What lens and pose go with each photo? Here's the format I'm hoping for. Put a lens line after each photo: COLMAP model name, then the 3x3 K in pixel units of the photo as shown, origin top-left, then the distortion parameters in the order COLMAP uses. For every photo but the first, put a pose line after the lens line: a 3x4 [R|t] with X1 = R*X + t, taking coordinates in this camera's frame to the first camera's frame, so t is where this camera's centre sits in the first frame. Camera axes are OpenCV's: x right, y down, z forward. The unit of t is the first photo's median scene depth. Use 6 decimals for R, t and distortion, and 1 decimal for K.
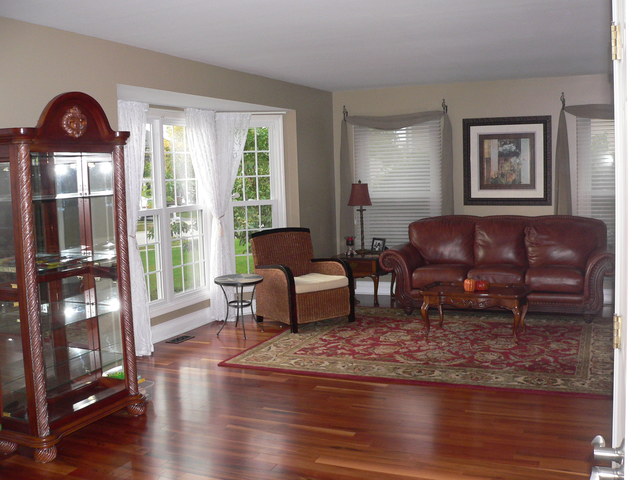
lens RADIAL K [[678.8, 0, 320.0], [0, 678.8, 240.0], [0, 0, 1]] dist [-0.186153, 0.149763]
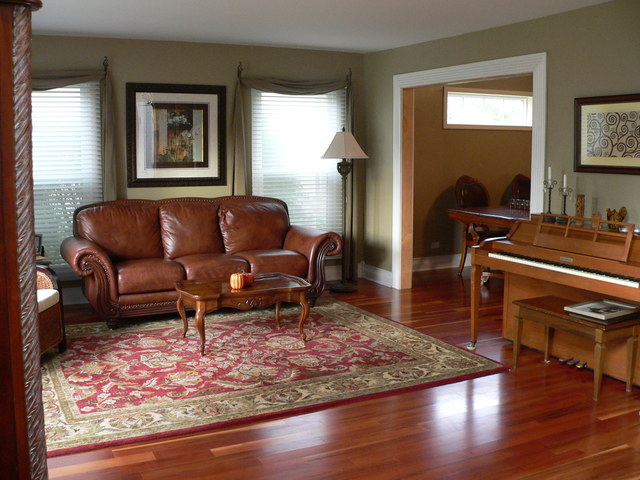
lens RADIAL K [[678.8, 0, 320.0], [0, 678.8, 240.0], [0, 0, 1]] dist [-0.186153, 0.149763]
pose [[0.647622, -0.069975, 0.758742, -0.382862], [0.056212, 0.997448, 0.044010, -0.015618], [-0.759885, 0.014148, 0.649903, 0.429224]]
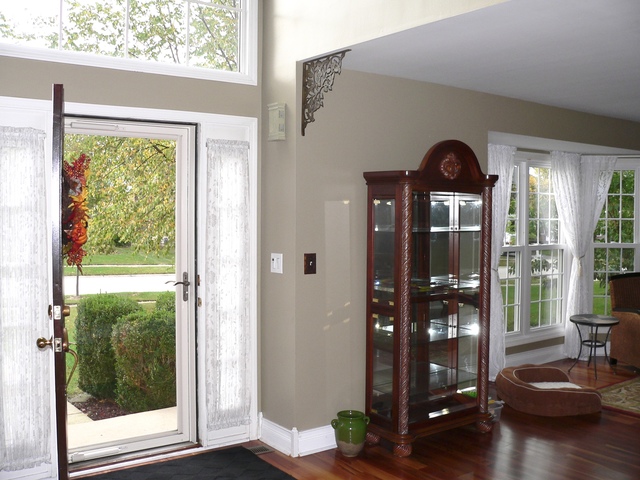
lens RADIAL K [[678.8, 0, 320.0], [0, 678.8, 240.0], [0, 0, 1]] dist [-0.186153, 0.149763]
pose [[0.861842, 0.051746, -0.504530, 0.020613], [-0.078206, 0.996443, -0.031395, 0.002988], [0.501110, 0.066515, 0.862823, -0.080135]]
